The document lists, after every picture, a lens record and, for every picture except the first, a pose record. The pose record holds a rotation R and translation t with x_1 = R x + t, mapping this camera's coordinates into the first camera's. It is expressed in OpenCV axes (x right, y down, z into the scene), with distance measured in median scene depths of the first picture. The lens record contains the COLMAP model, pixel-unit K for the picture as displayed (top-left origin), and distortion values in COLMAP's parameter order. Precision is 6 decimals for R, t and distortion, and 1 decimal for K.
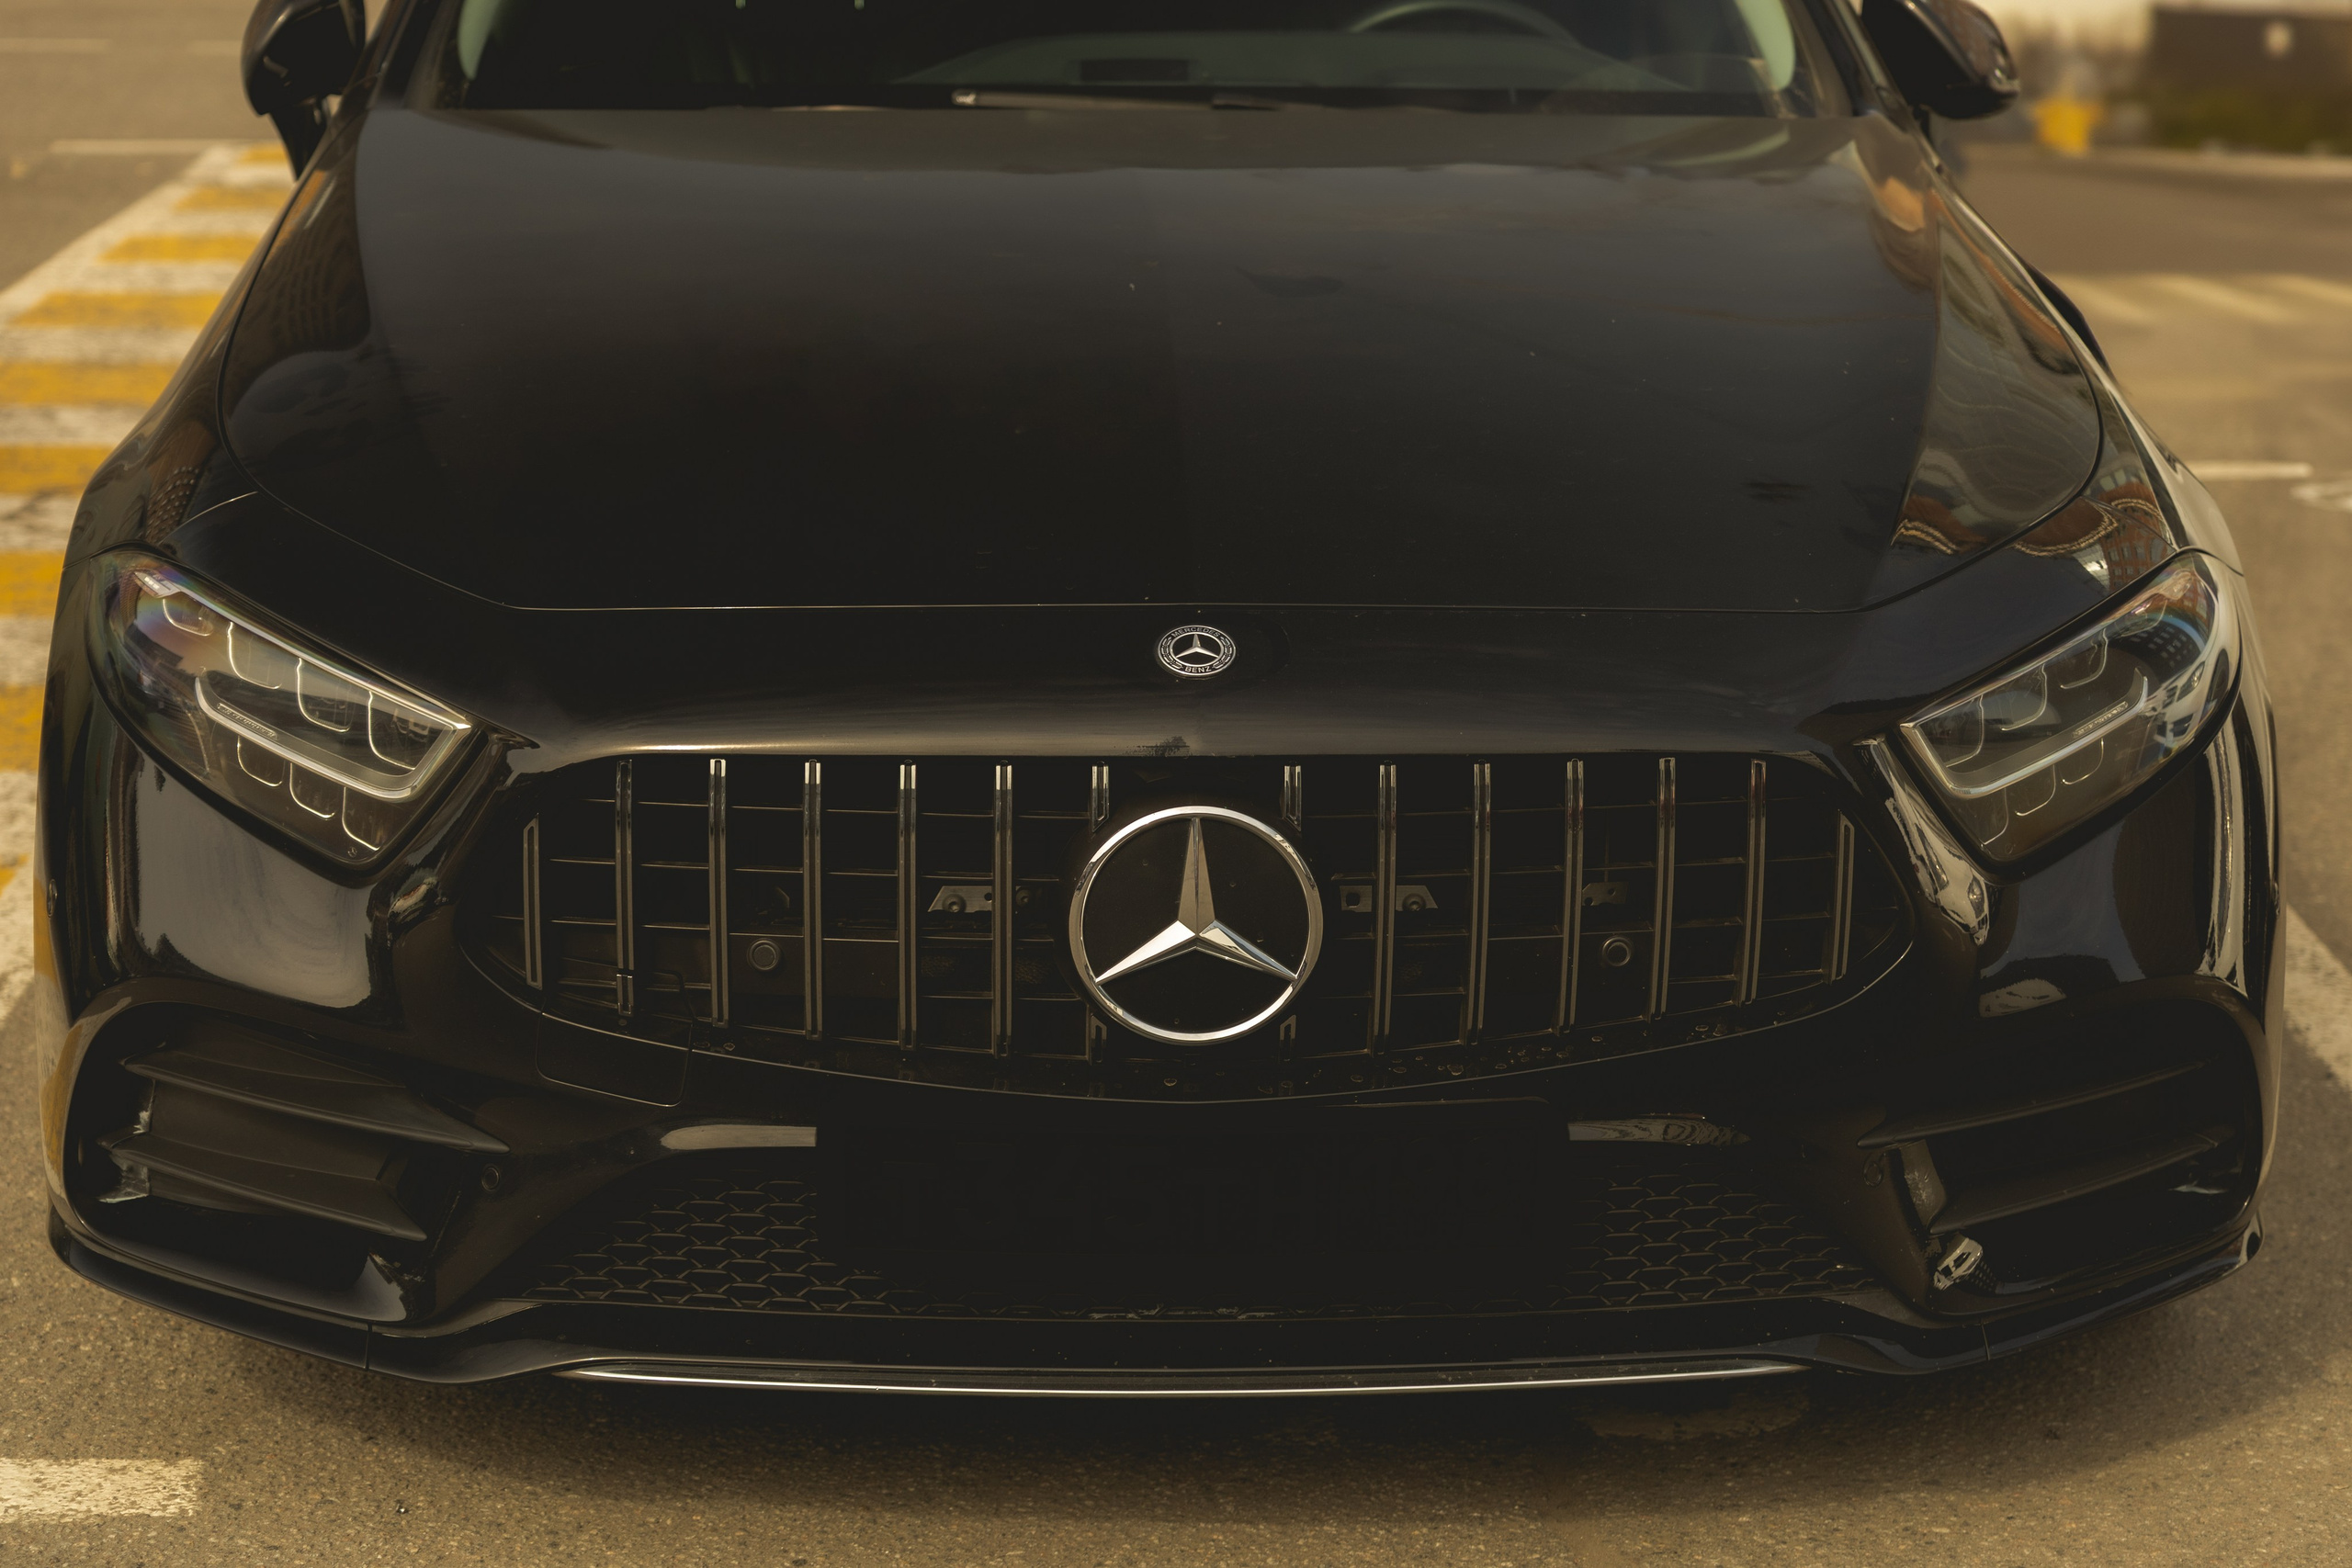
lens RADIAL K [[5133.5, 0, 1164.2], [0, 5133.5, 787.2], [0, 0, 1]] dist [-0.192362, 0.000000]
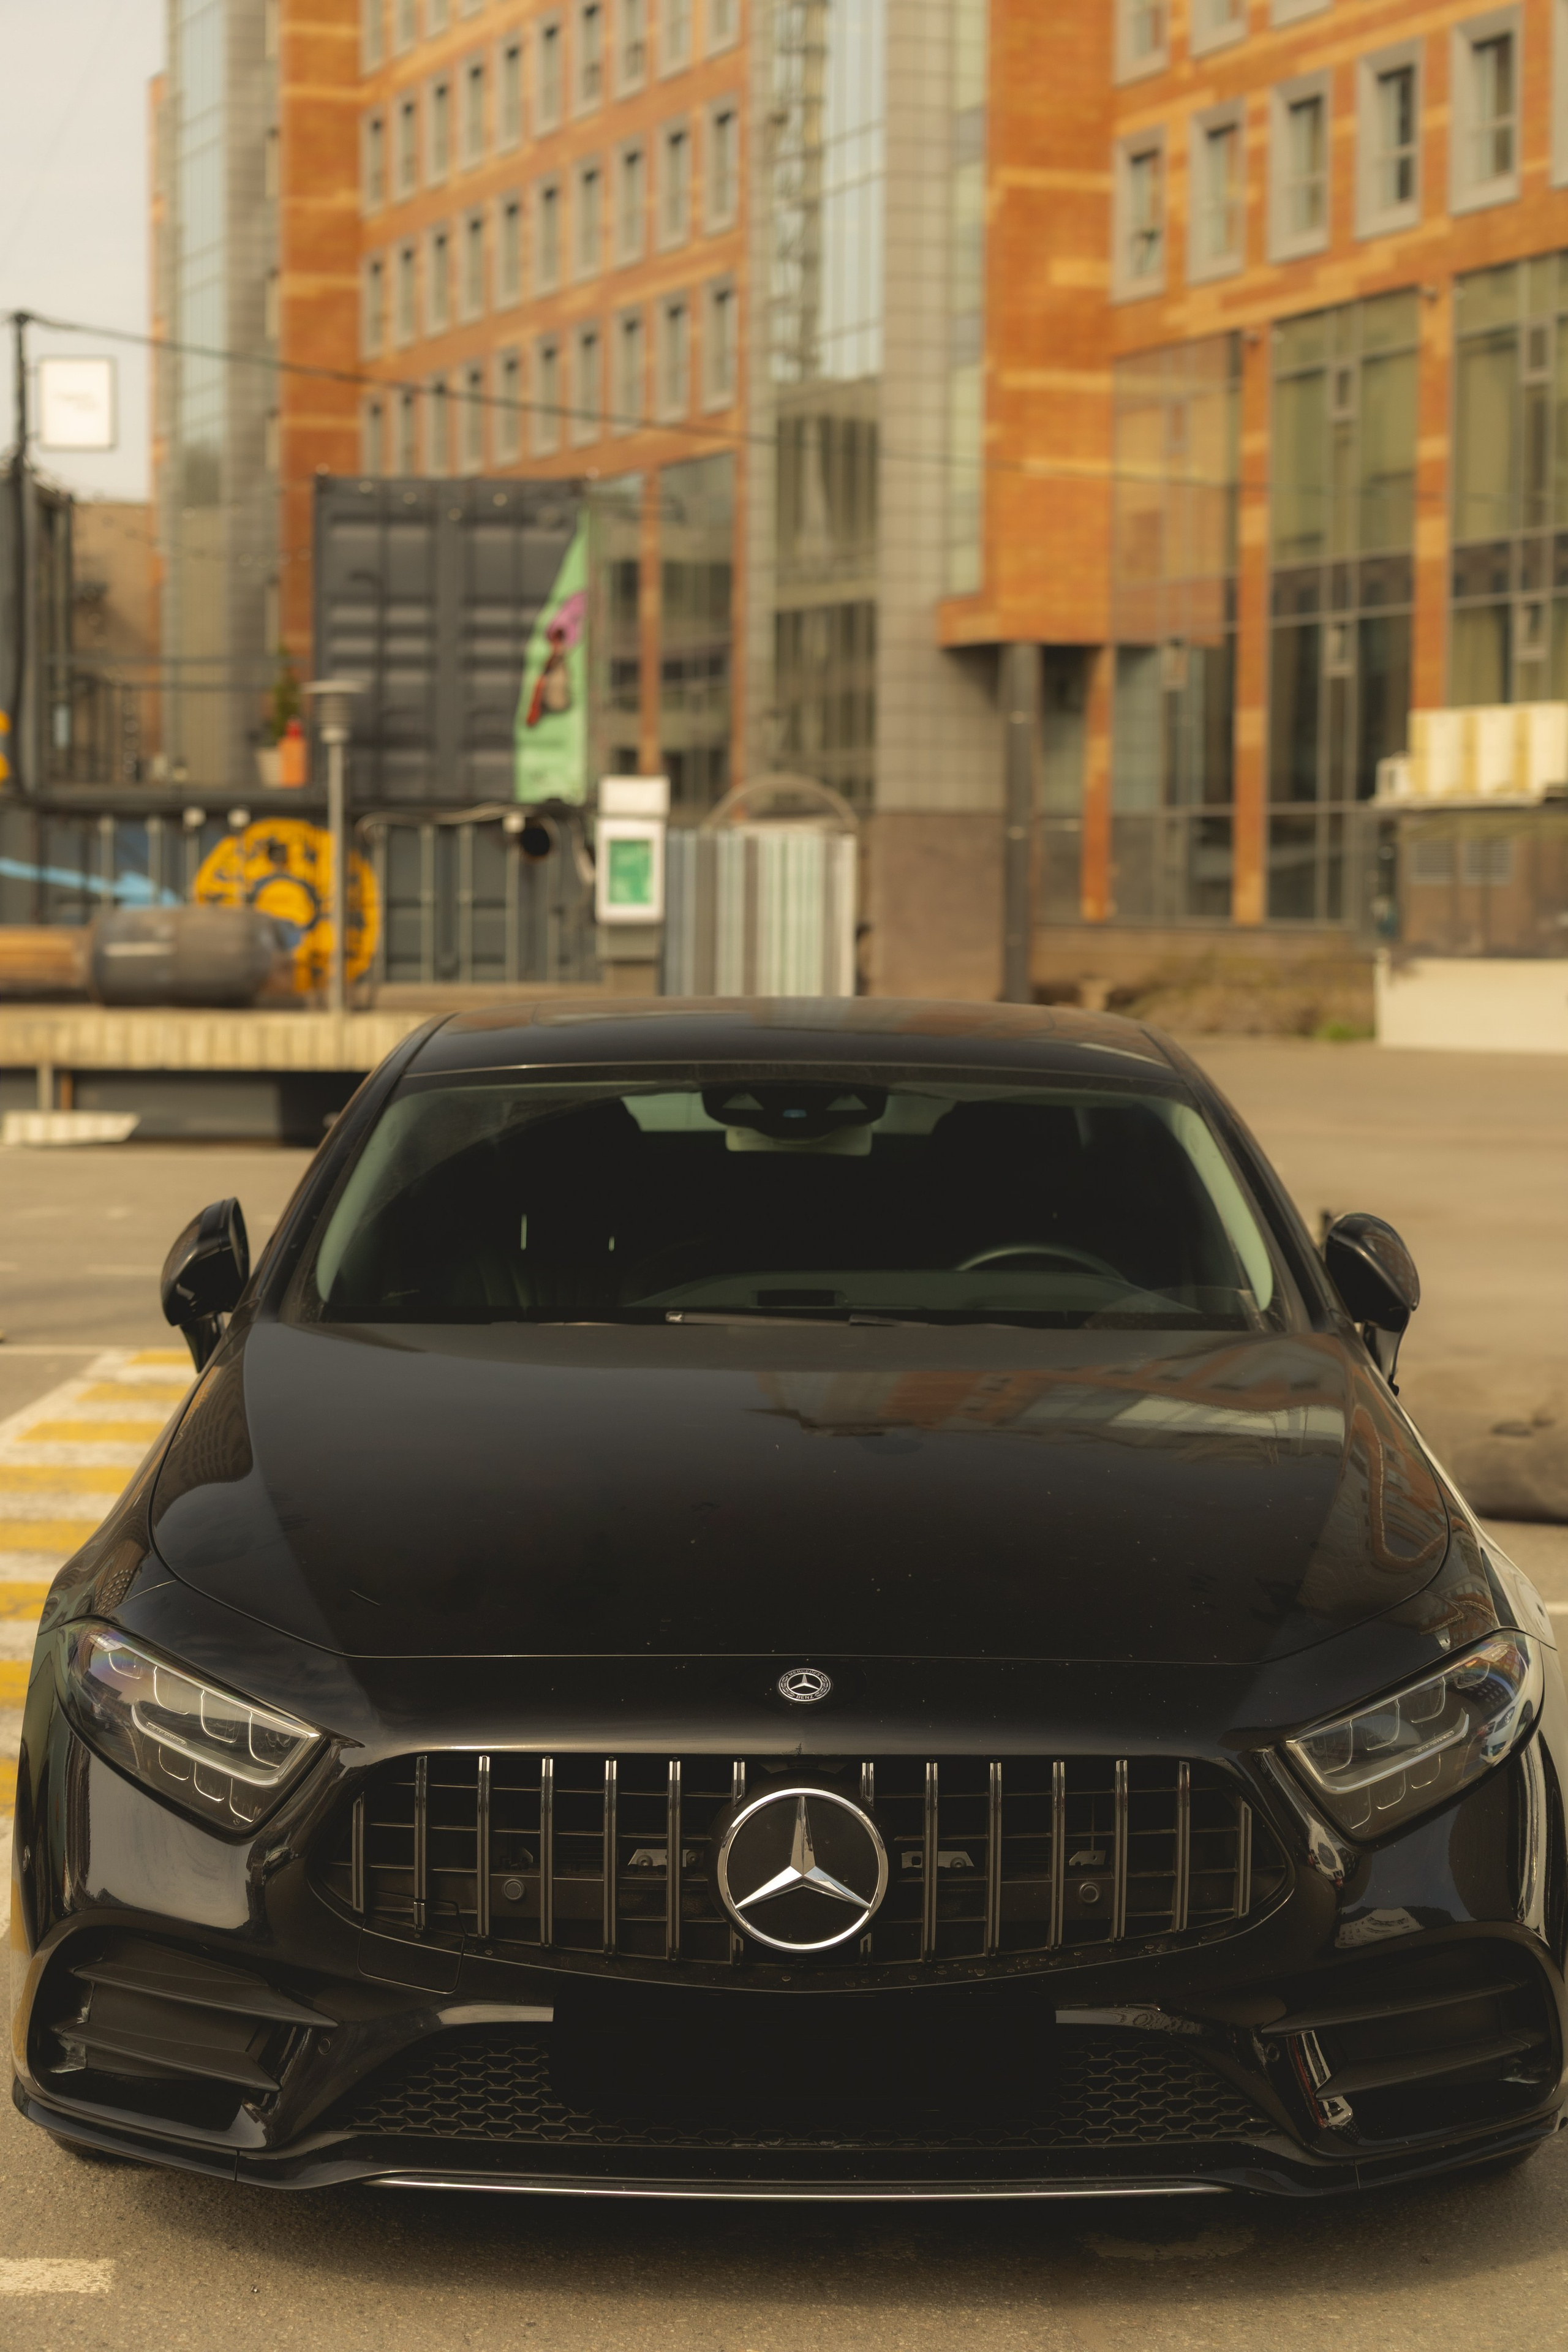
lens RADIAL K [[4478.1, 0, 800.8], [0, 4478.1, 1192.8], [0, 0, 1]] dist [0.028548, 0.000000]
pose [[0.999671, 0.001374, -0.025623, 0.036284], [-0.005478, 0.986972, -0.160796, 0.039412], [0.025068, 0.160884, 0.986655, -0.296226]]
